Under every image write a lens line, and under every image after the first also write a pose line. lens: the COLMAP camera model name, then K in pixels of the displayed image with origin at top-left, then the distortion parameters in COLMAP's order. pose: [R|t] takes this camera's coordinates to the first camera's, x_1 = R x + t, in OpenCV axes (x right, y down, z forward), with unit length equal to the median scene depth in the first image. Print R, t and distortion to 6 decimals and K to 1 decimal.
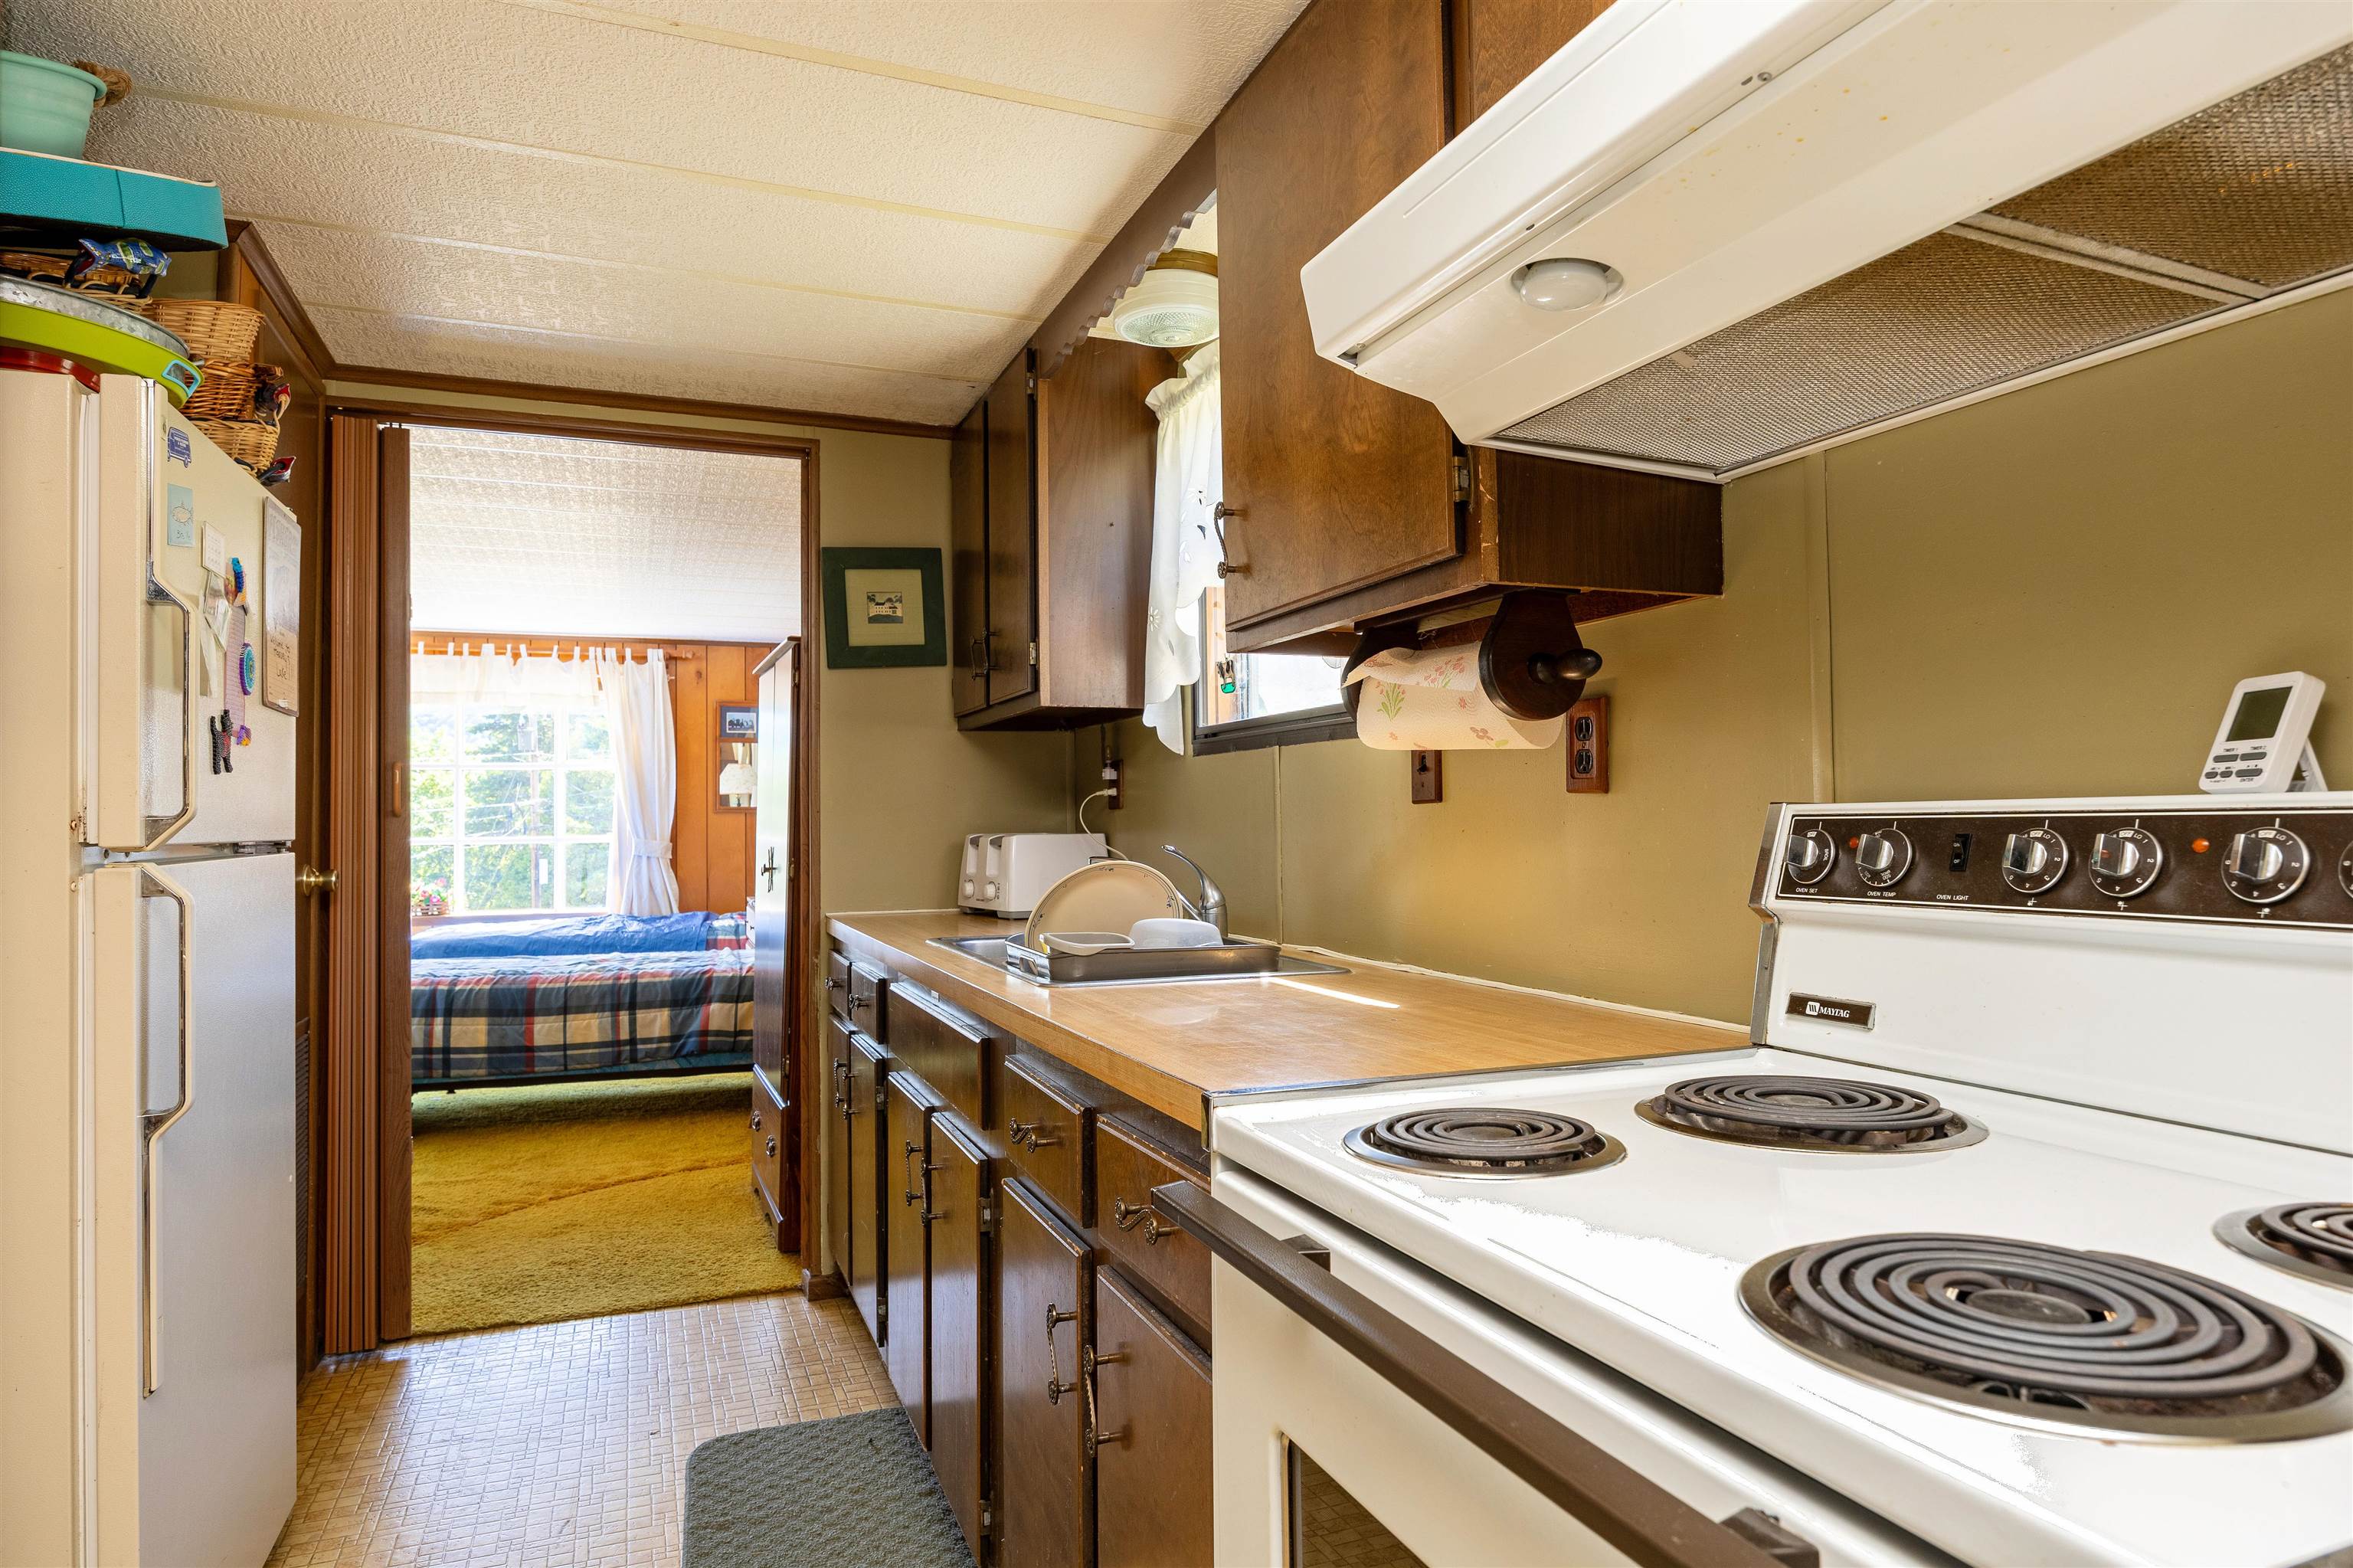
lens RADIAL K [[1354.6, 0, 1158.6], [0, 1354.6, 785.6], [0, 0, 1]] dist [-0.013228, -0.000763]
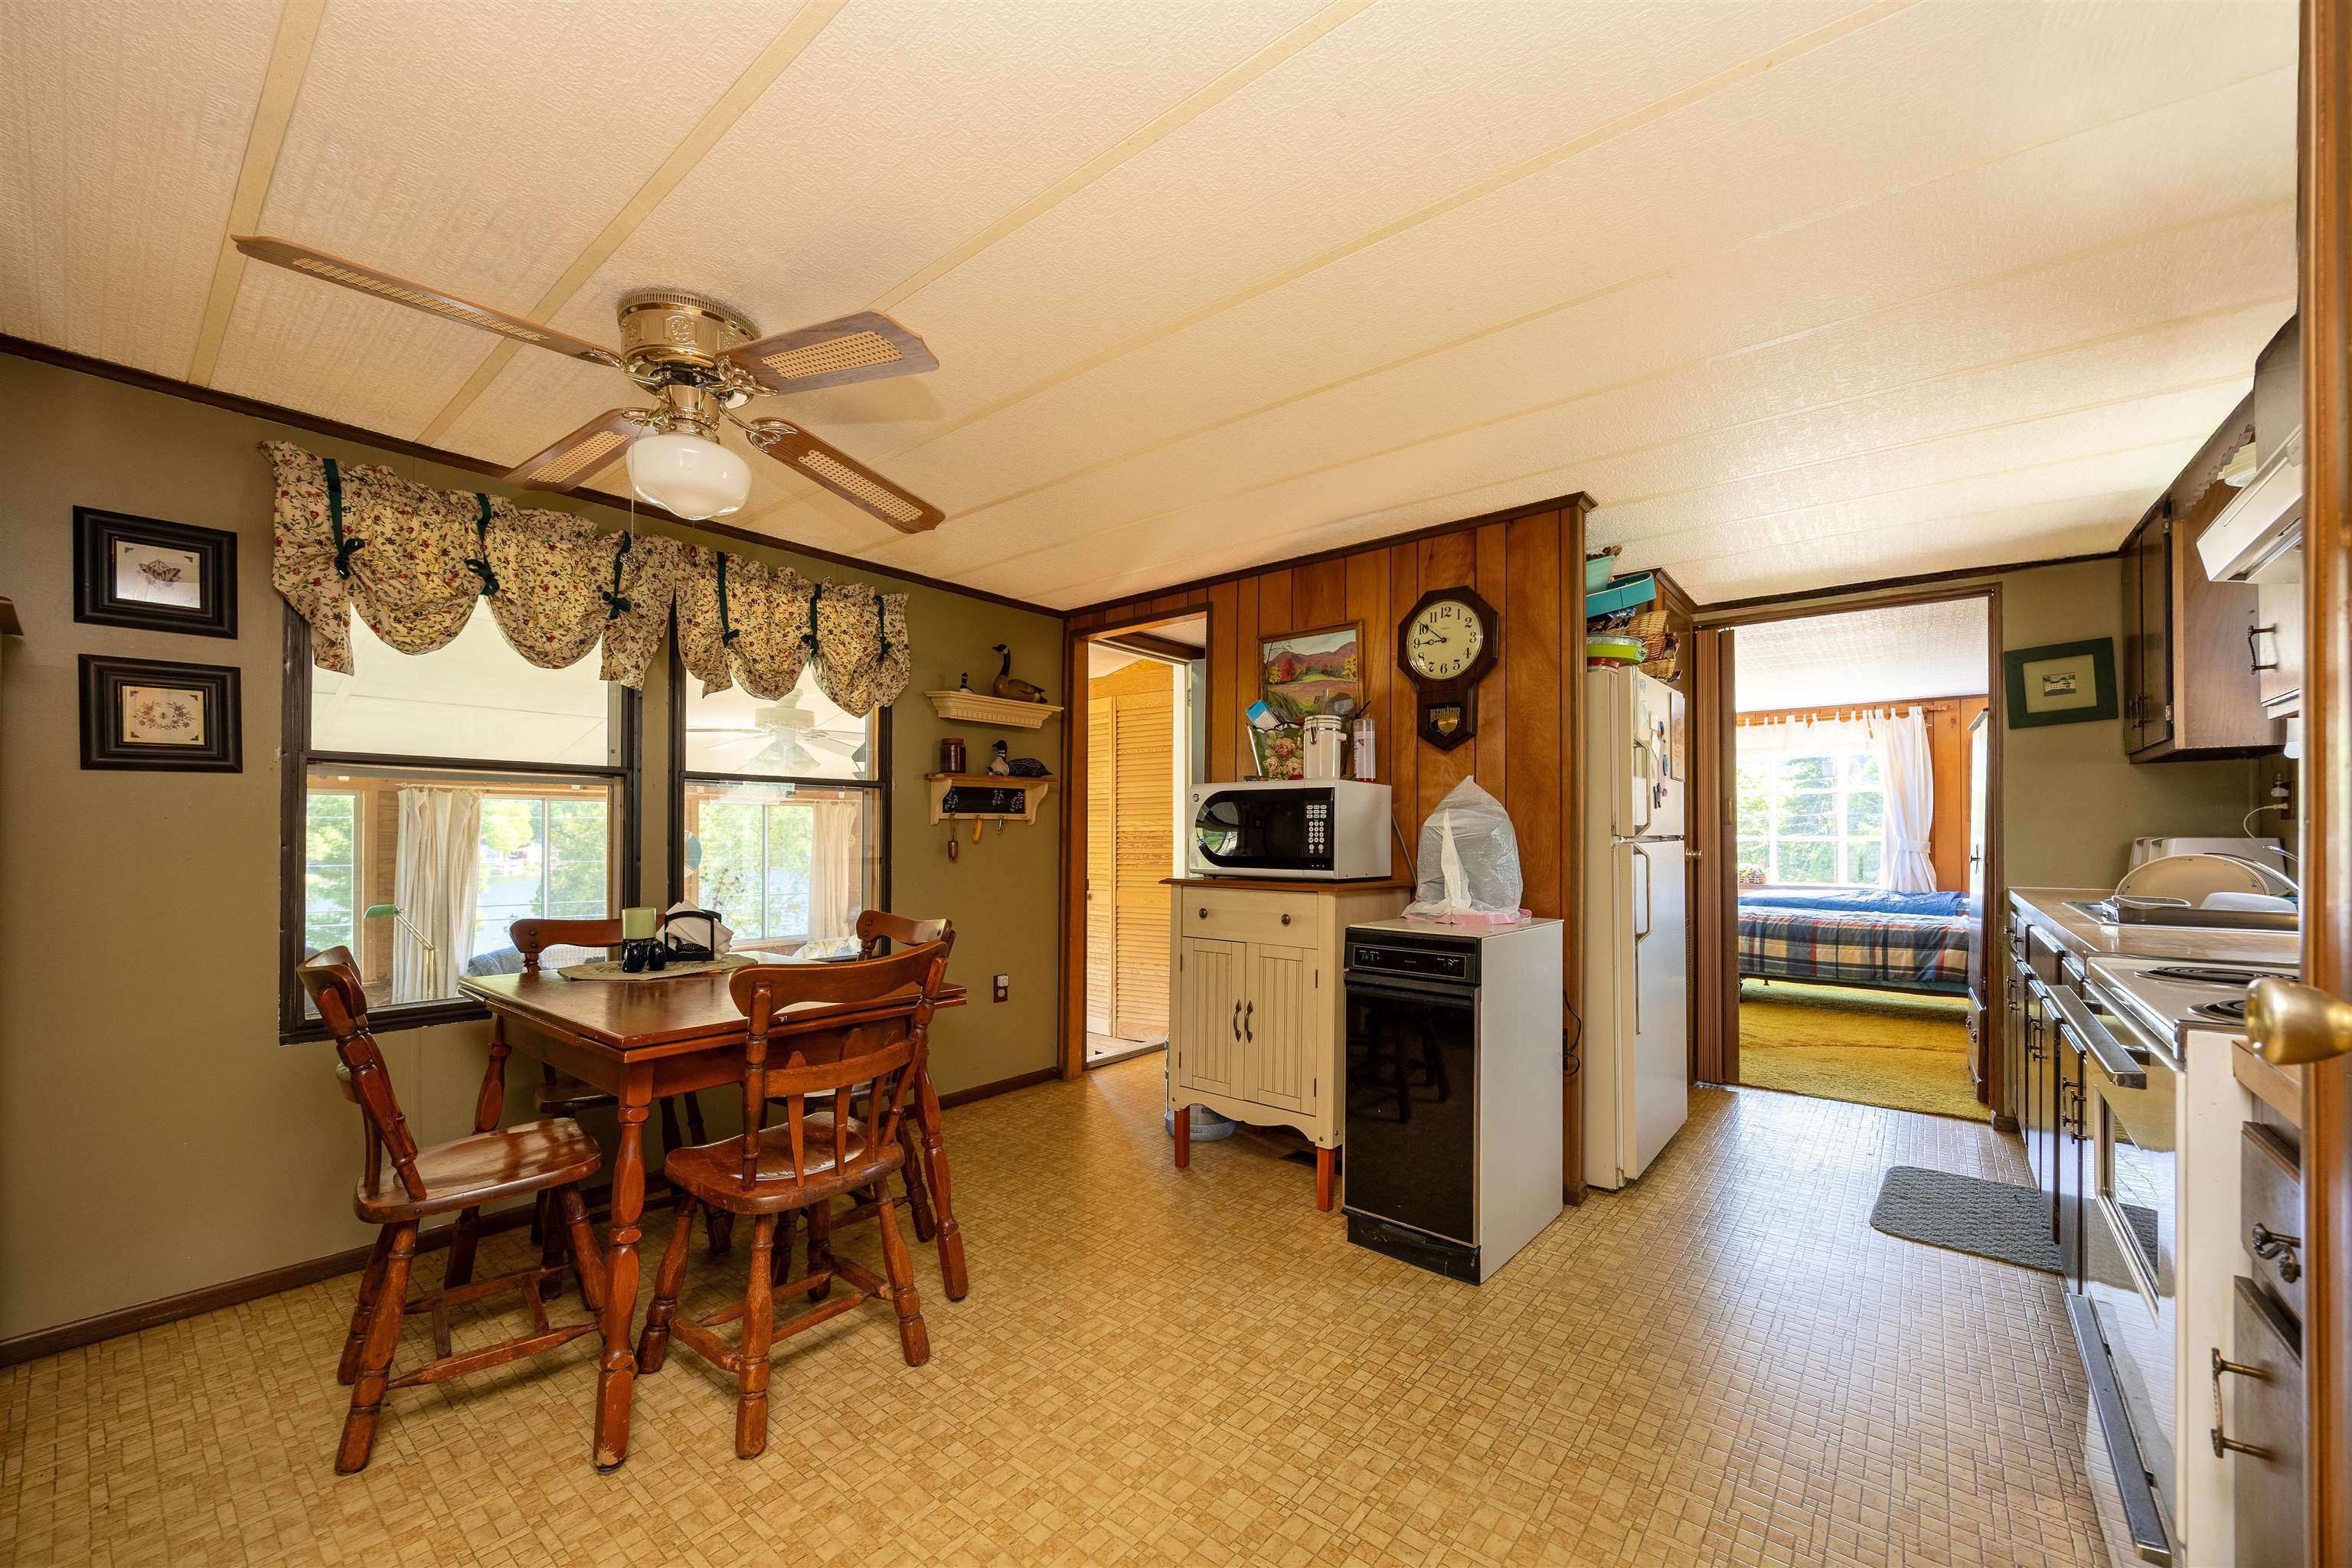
lens RADIAL K [[900.3, 0, 1213.0], [0, 900.3, 827.8], [0, 0, 1]] dist [-0.001412, -0.000396]
pose [[0.505551, 0.003359, -0.862790, 0.153102], [0.020916, 0.999651, 0.016148, -0.007775], [0.862543, -0.026210, 0.505304, -0.259208]]
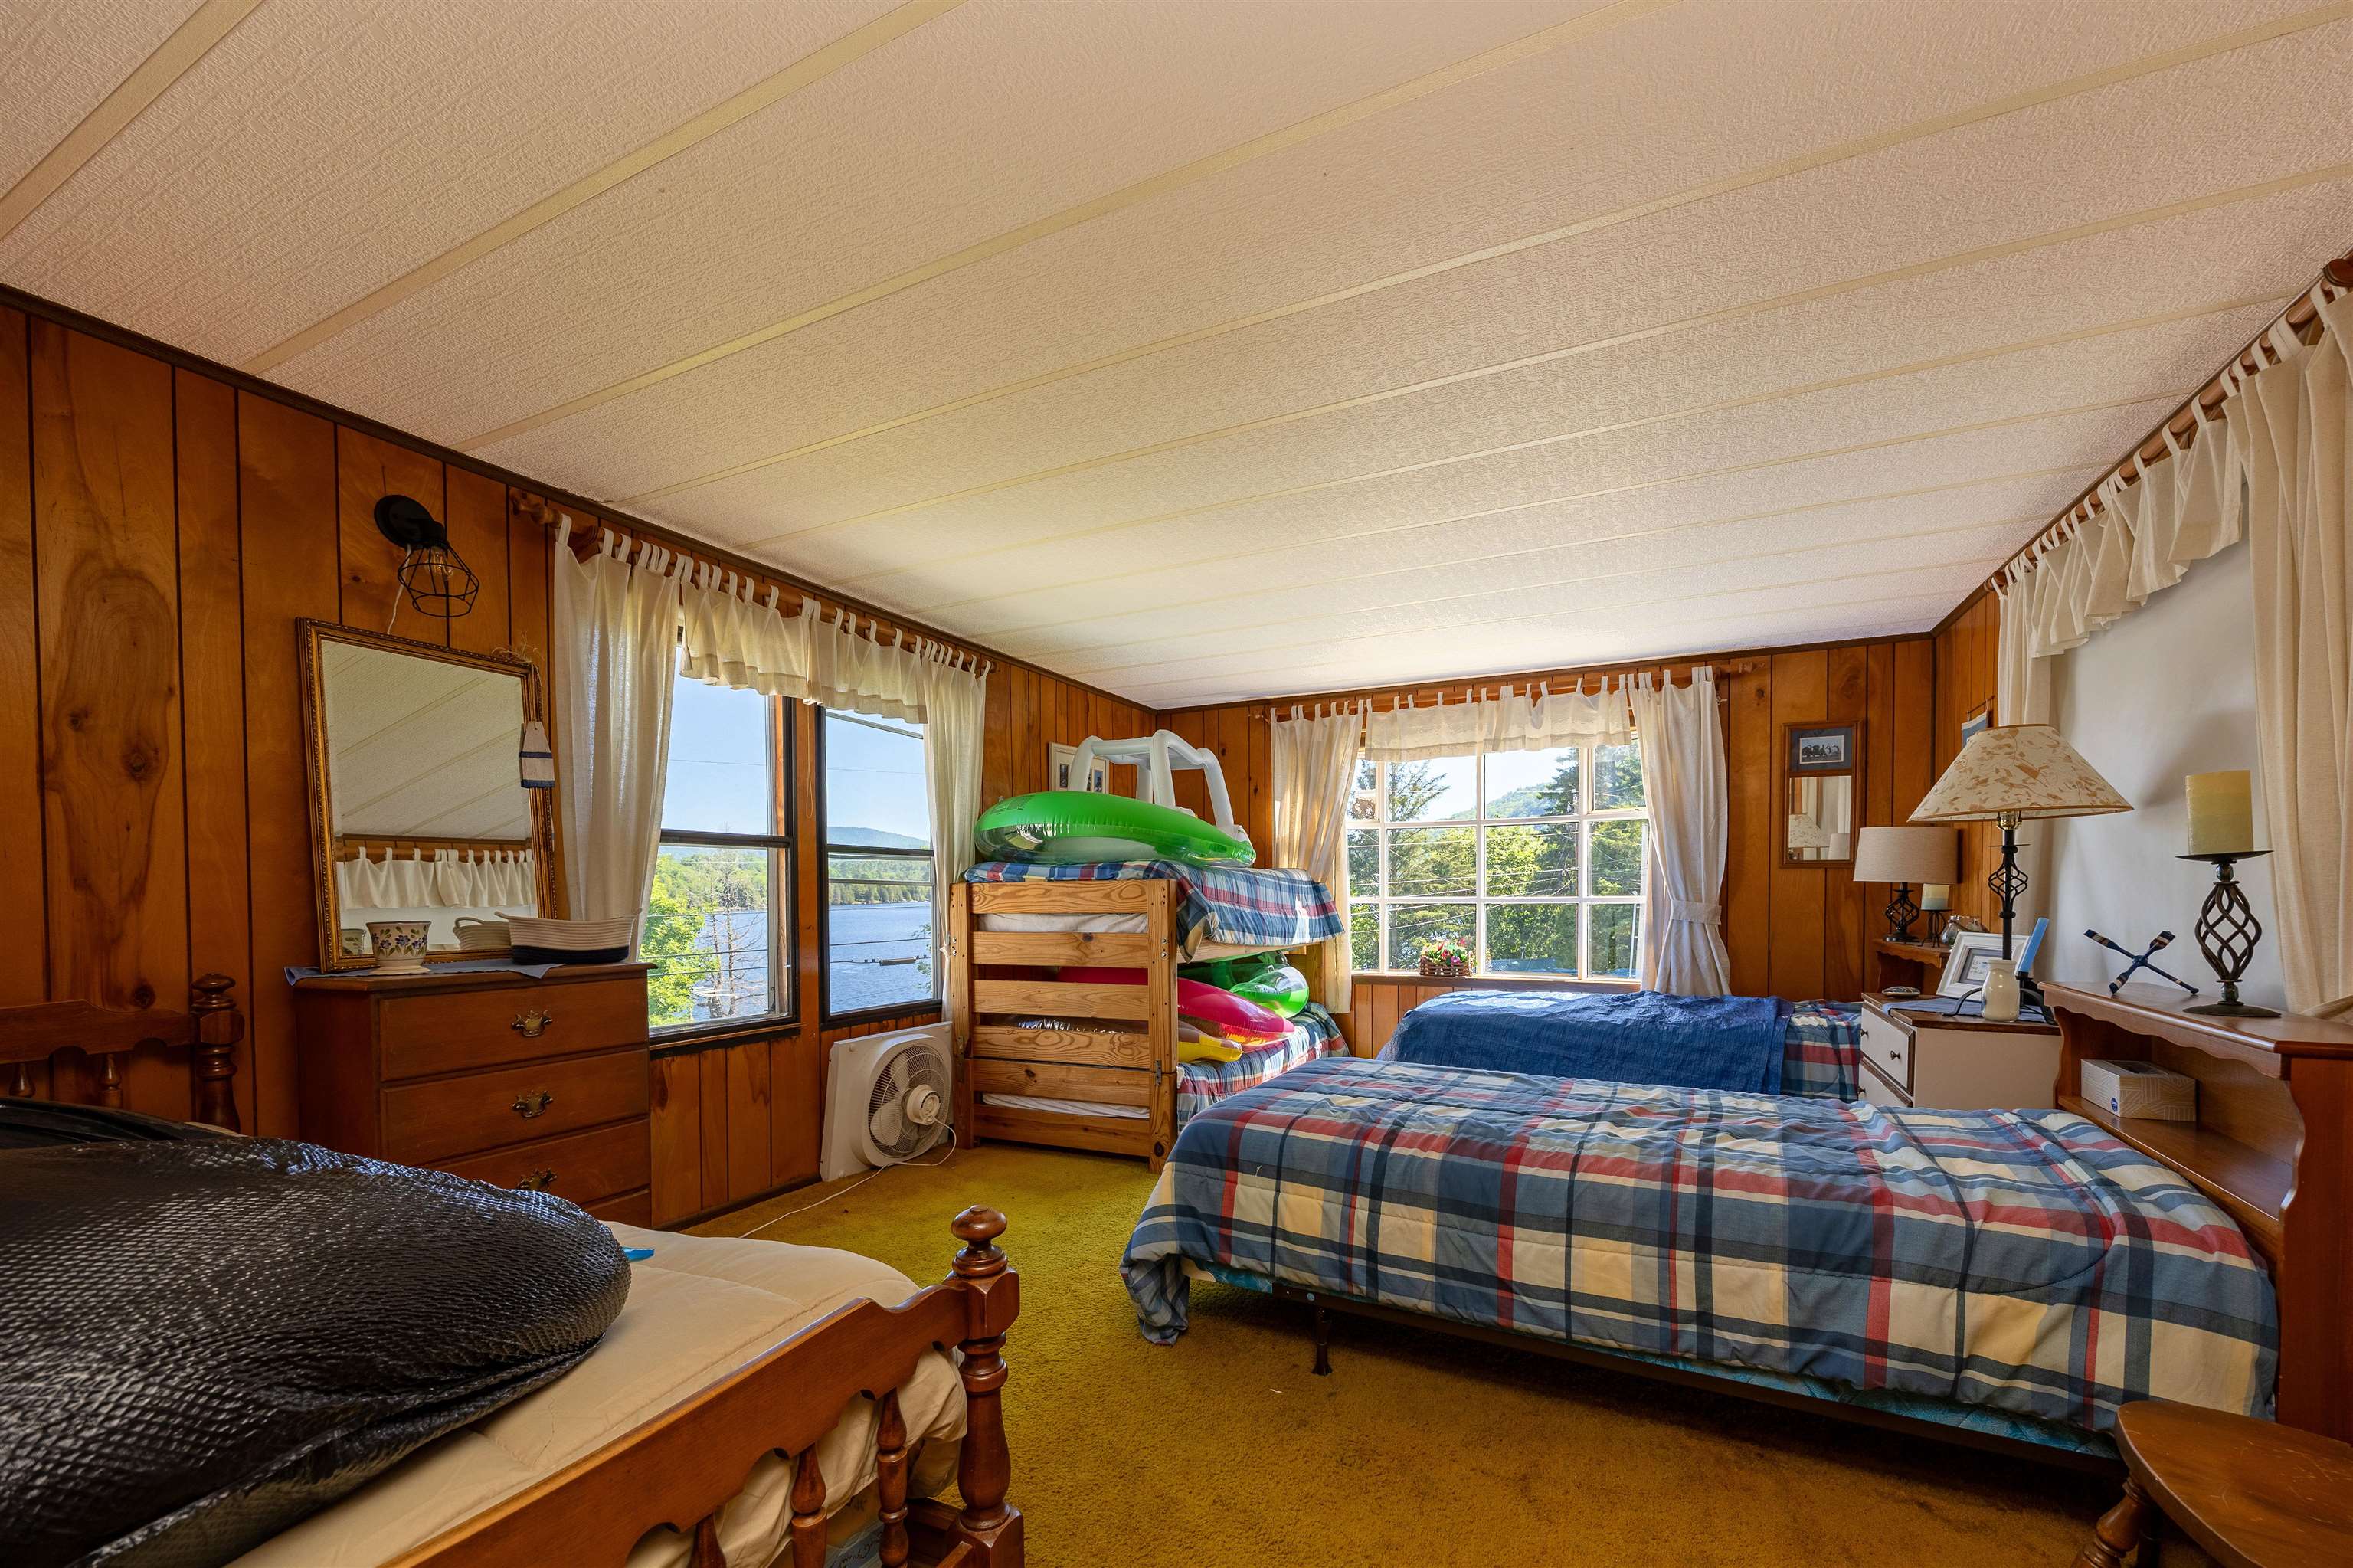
lens RADIAL K [[921.1, 0, 1184.1], [0, 921.1, 921.9], [0, 0, 1]] dist [-0.000985, -0.000180]
pose [[0.668847, 0.030632, -0.742769, -0.348752], [0.020578, 0.998005, 0.059687, 0.026290], [0.743116, -0.055206, 0.666882, 0.827448]]
